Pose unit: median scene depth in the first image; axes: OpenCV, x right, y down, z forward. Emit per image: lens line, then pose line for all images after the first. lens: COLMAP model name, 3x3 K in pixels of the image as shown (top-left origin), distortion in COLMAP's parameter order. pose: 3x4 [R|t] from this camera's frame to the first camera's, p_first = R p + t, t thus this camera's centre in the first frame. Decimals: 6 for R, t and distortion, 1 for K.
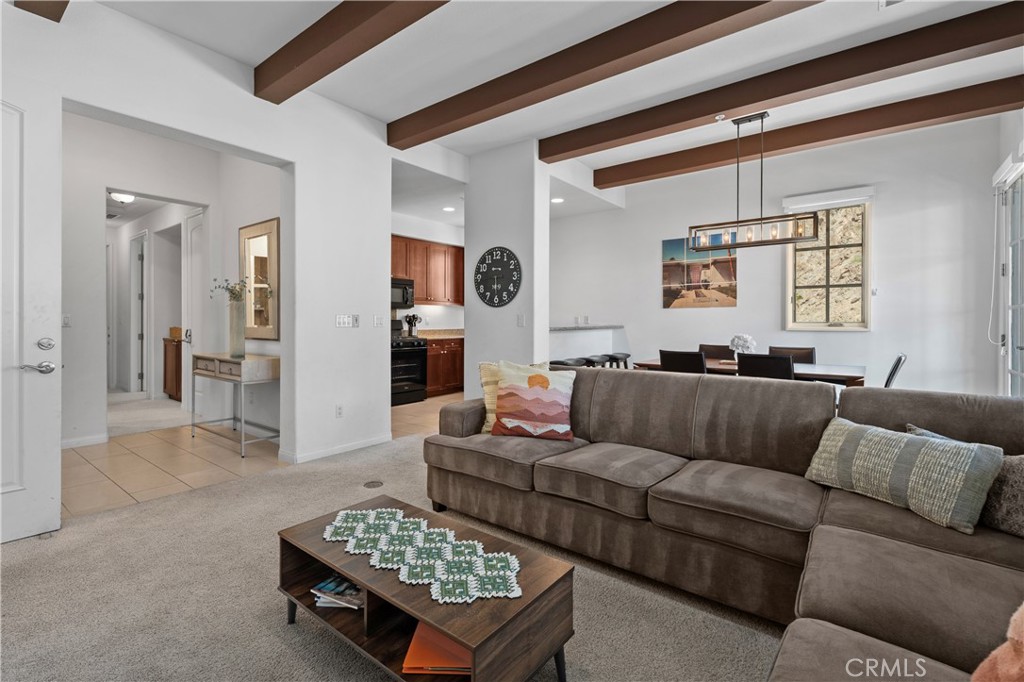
lens RADIAL K [[465.6, 0, 516.9], [0, 465.6, 319.5], [0, 0, 1]] dist [0.002559, 0.000270]
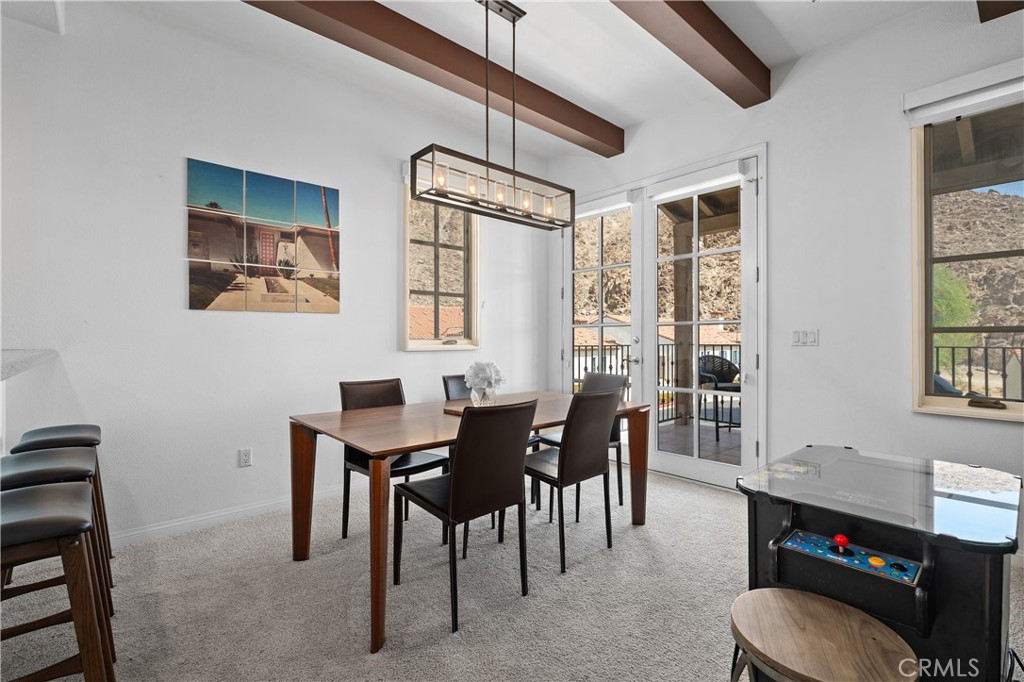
lens RADIAL K [[457.1, 0, 510.4], [0, 457.1, 332.7], [0, 0, 1]] dist [0.001545, 0.000069]
pose [[0.191224, 0.011622, 0.981478, -0.063944], [-0.004319, 0.999930, -0.010999, 0.002312], [-0.981537, -0.002135, 0.191261, 0.652097]]
